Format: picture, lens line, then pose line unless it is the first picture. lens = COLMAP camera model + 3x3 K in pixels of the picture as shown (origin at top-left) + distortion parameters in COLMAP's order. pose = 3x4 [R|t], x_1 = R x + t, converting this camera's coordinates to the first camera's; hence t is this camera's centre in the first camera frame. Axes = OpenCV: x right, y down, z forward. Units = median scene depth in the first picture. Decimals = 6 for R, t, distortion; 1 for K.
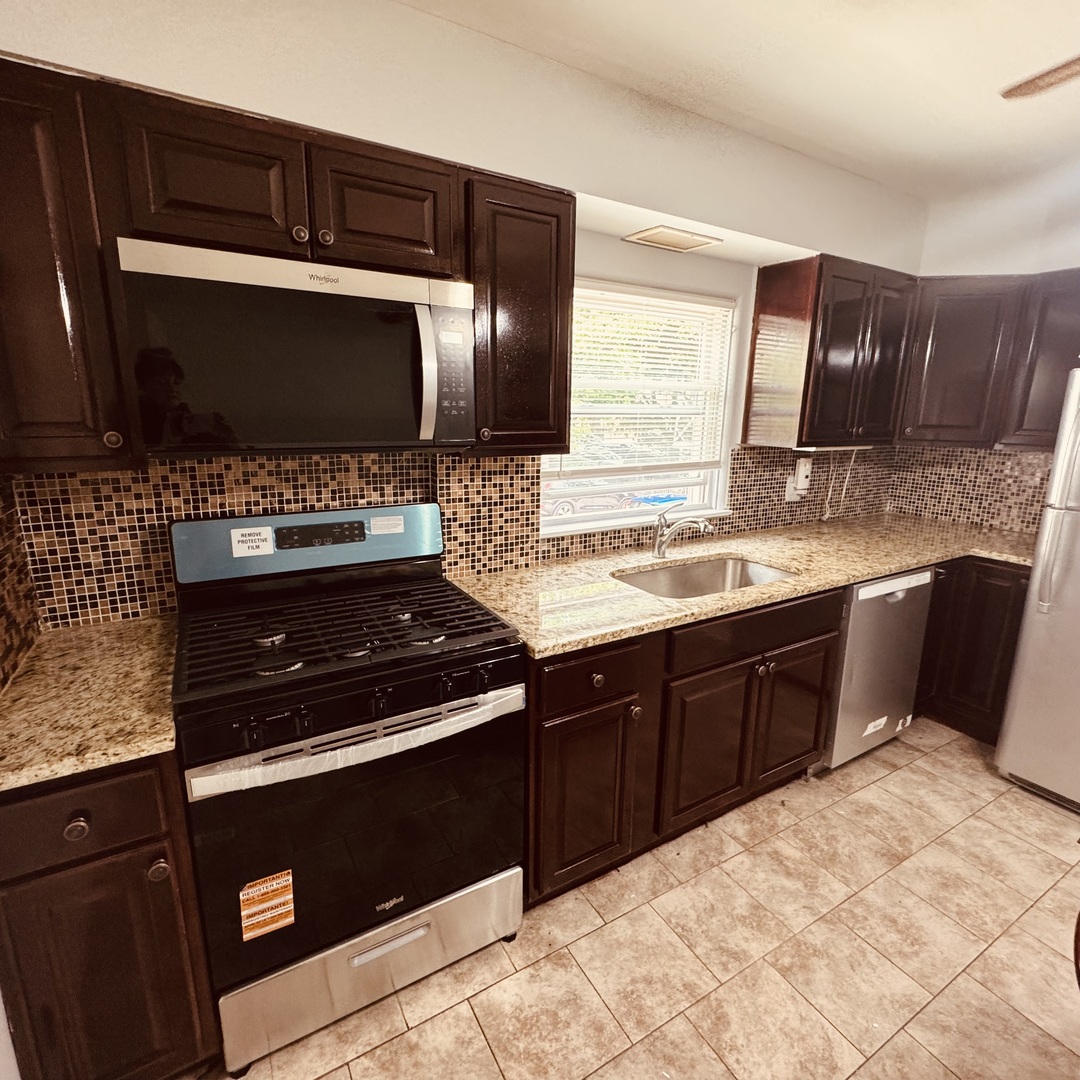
lens RADIAL K [[577.9, 0, 540.7], [0, 577.9, 541.5], [0, 0, 1]] dist [-0.002001, -0.000737]
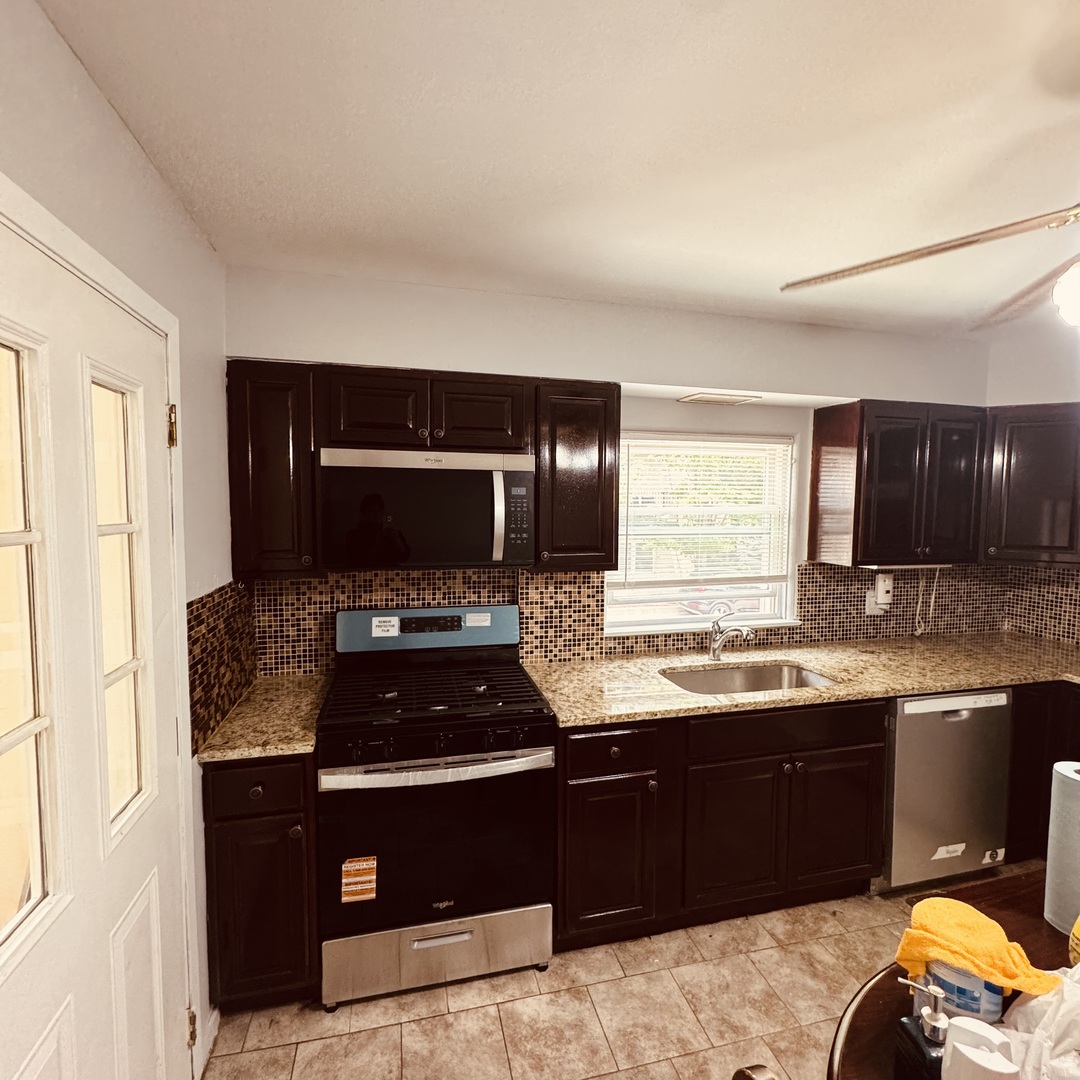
lens RADIAL K [[577.9, 0, 540.7], [0, 577.9, 541.5], [0, 0, 1]] dist [-0.002001, -0.000737]
pose [[0.958805, 0.011288, -0.283842, 0.199911], [-0.057905, 0.985997, -0.156390, -0.004318], [0.278101, 0.166383, 0.946032, -0.211382]]
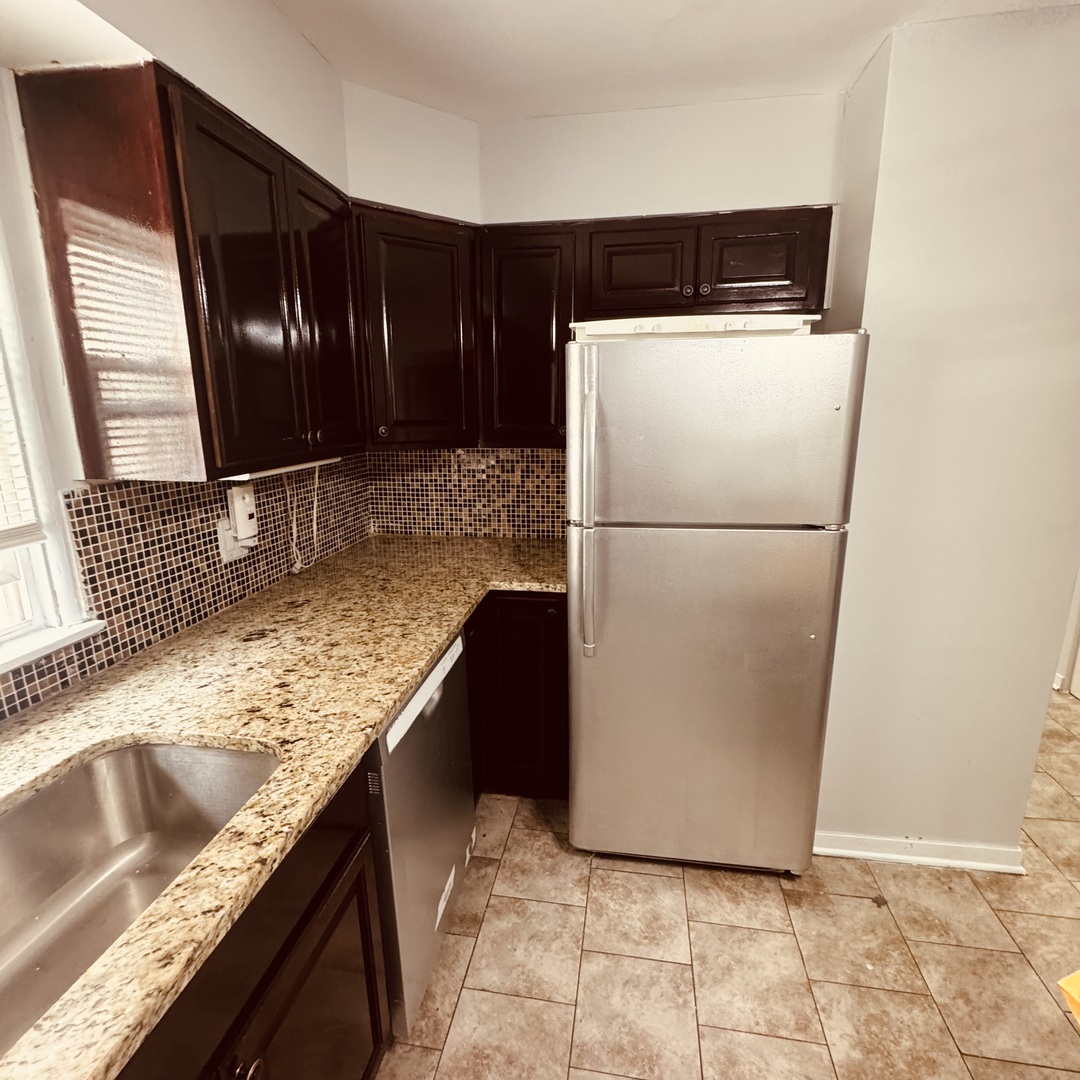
lens RADIAL K [[577.9, 0, 540.7], [0, 577.9, 541.5], [0, 0, 1]] dist [-0.002001, -0.000737]
pose [[0.644135, -0.196895, 0.739136, 0.266061], [0.187281, 0.977488, 0.097178, -0.112513], [-0.741630, 0.075830, 0.666509, 0.491334]]
